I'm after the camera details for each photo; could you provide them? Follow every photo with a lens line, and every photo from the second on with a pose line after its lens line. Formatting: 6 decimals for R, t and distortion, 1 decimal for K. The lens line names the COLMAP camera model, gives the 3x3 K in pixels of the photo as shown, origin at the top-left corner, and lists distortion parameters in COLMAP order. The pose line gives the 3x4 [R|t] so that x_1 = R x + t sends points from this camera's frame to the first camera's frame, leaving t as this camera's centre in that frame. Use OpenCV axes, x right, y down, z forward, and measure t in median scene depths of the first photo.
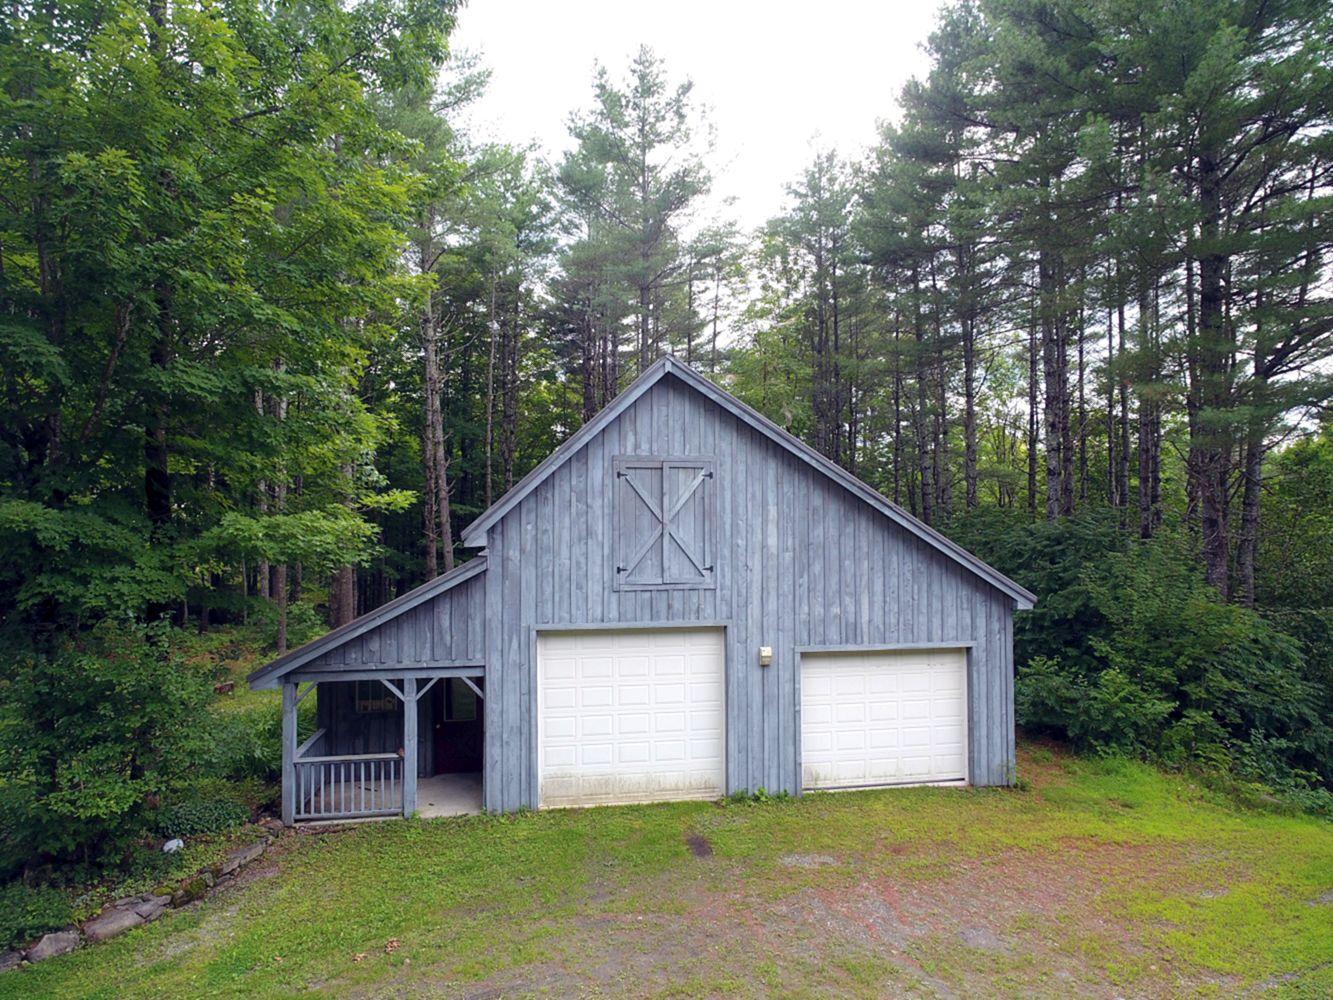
lens RADIAL K [[791.6, 0, 666.5], [0, 791.6, 500.0], [0, 0, 1]] dist [0.001189, 0.002864]
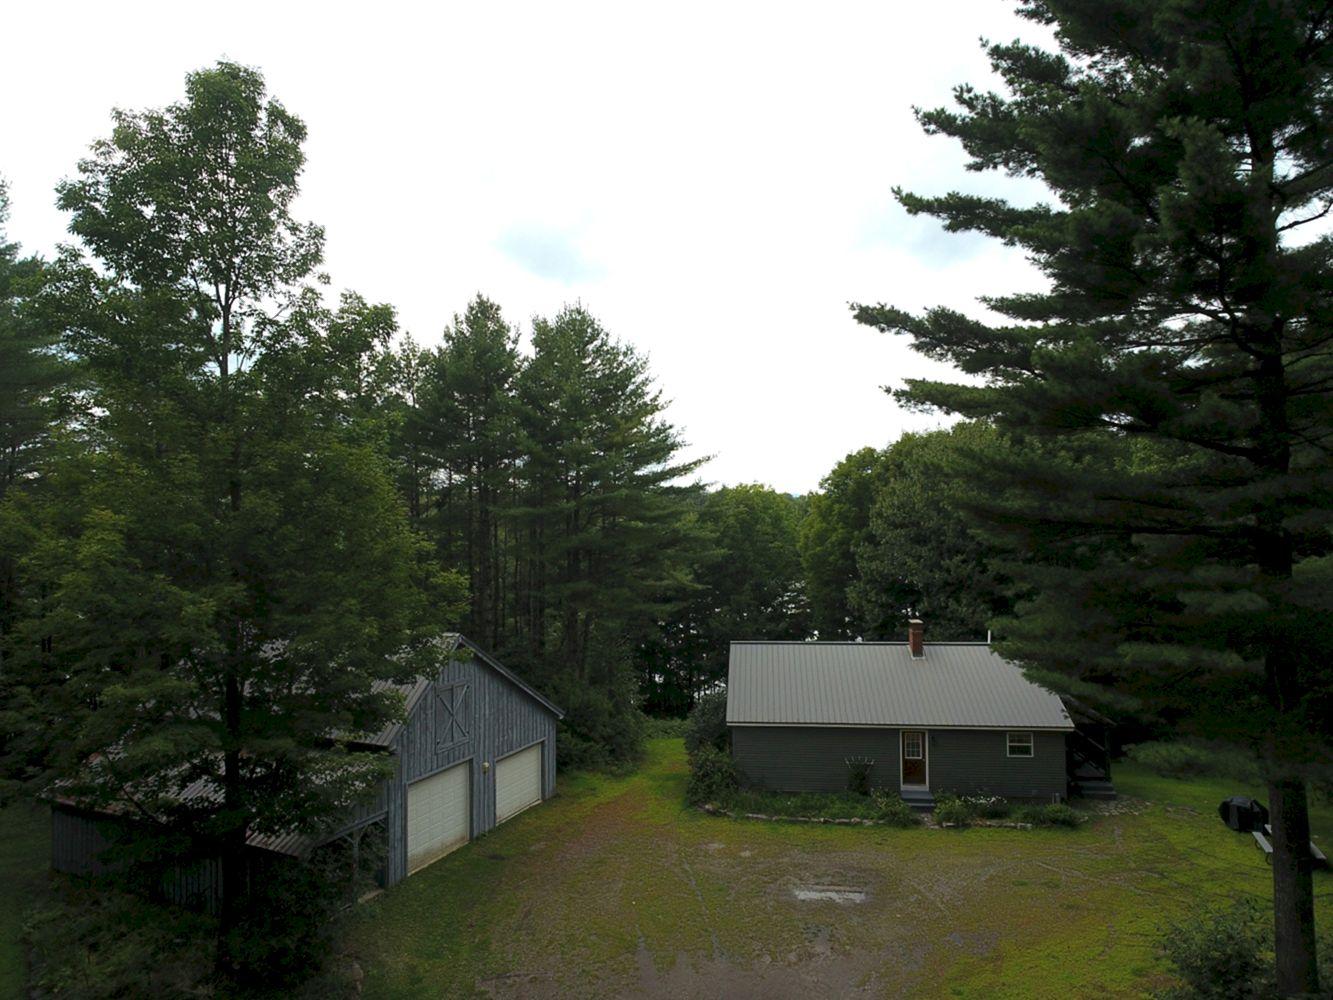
lens RADIAL K [[791.6, 0, 666.5], [0, 791.6, 500.0], [0, 0, 1]] dist [0.001189, 0.002864]
pose [[0.553393, 0.019325, 0.832696, -1.384326], [0.004456, 0.999648, -0.026160, -0.461785], [-0.832908, 0.018187, 0.553112, -0.597203]]
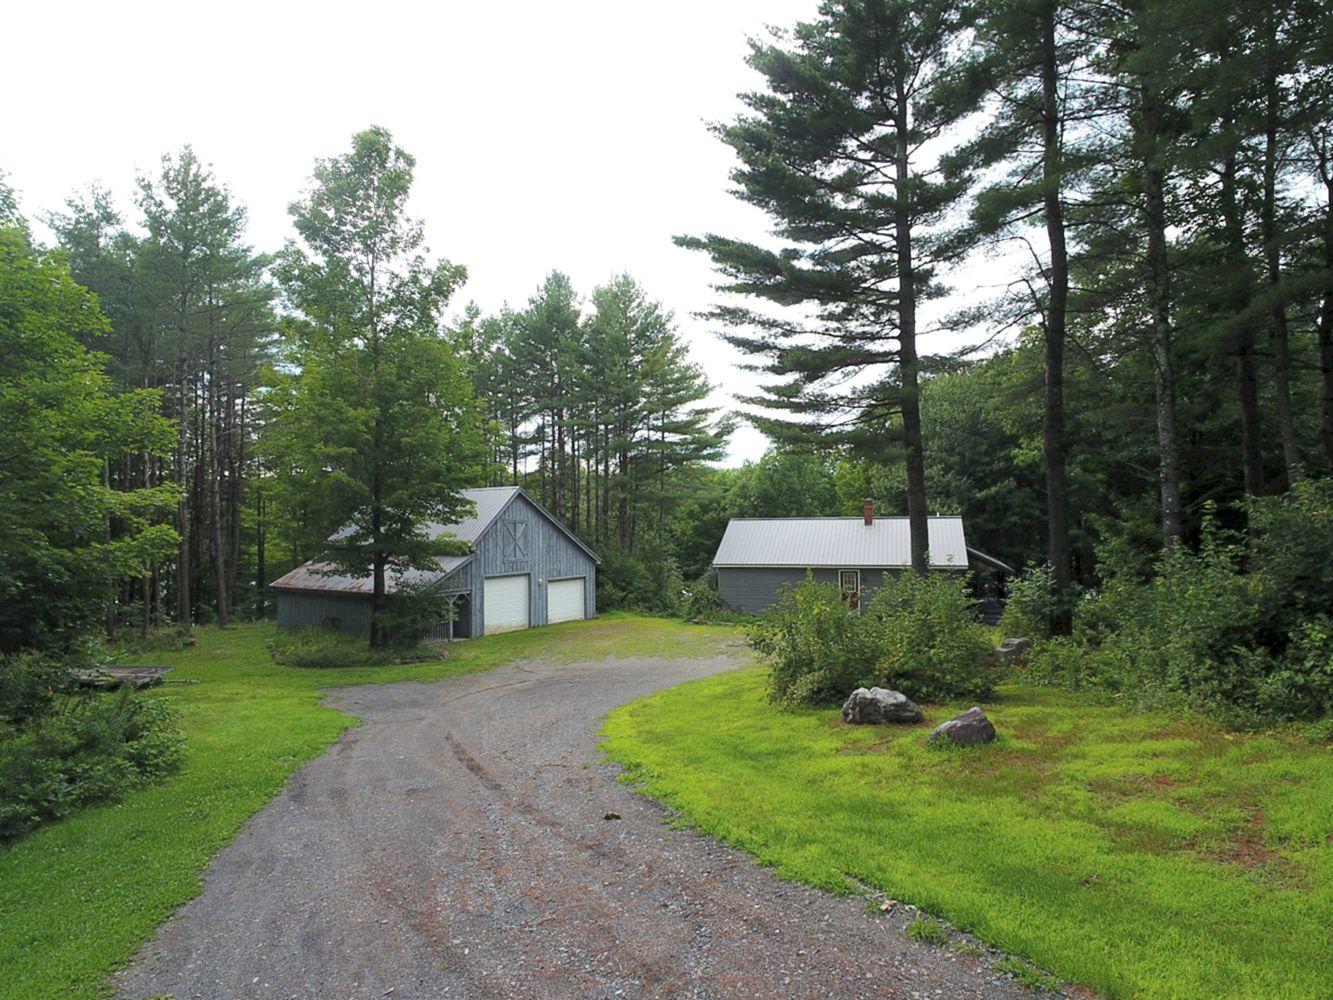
lens RADIAL K [[791.6, 0, 666.5], [0, 791.6, 500.0], [0, 0, 1]] dist [0.001189, 0.002864]
pose [[0.687736, 0.012268, 0.725858, -1.804059], [0.002938, 0.999802, -0.019682, -0.065358], [-0.725955, 0.015669, 0.687563, -1.527520]]
